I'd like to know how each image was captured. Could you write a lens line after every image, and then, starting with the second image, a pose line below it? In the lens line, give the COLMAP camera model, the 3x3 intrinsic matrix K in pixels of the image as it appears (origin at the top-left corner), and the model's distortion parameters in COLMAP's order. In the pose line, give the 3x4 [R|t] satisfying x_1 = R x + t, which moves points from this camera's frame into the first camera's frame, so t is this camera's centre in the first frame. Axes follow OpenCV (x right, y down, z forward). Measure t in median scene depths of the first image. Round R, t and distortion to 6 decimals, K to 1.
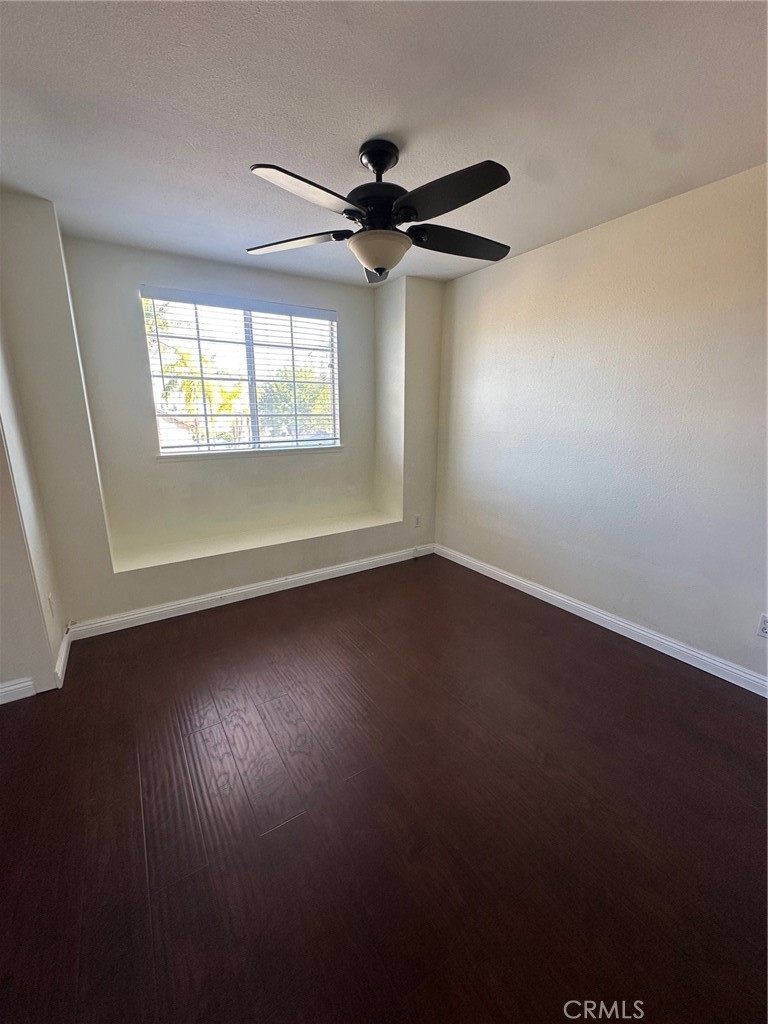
lens RADIAL K [[412.8, 0, 381.8], [0, 412.8, 509.2], [0, 0, 1]] dist [0.001650, 0.000295]
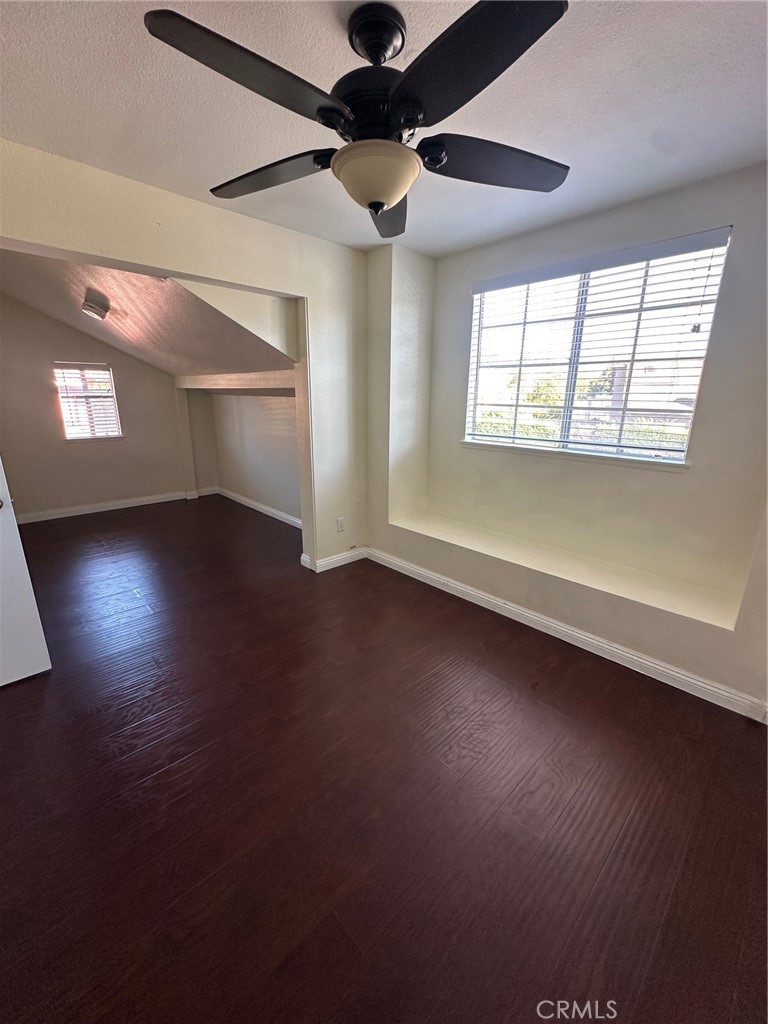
lens RADIAL K [[412.8, 0, 381.3], [0, 412.8, 513.9], [0, 0, 1]] dist [0.001650, 0.000295]
pose [[0.182726, 0.276663, -0.943434, 0.456772], [-0.233704, 0.944308, 0.231655, -0.136866], [0.954984, 0.178155, 0.237207, 0.511609]]
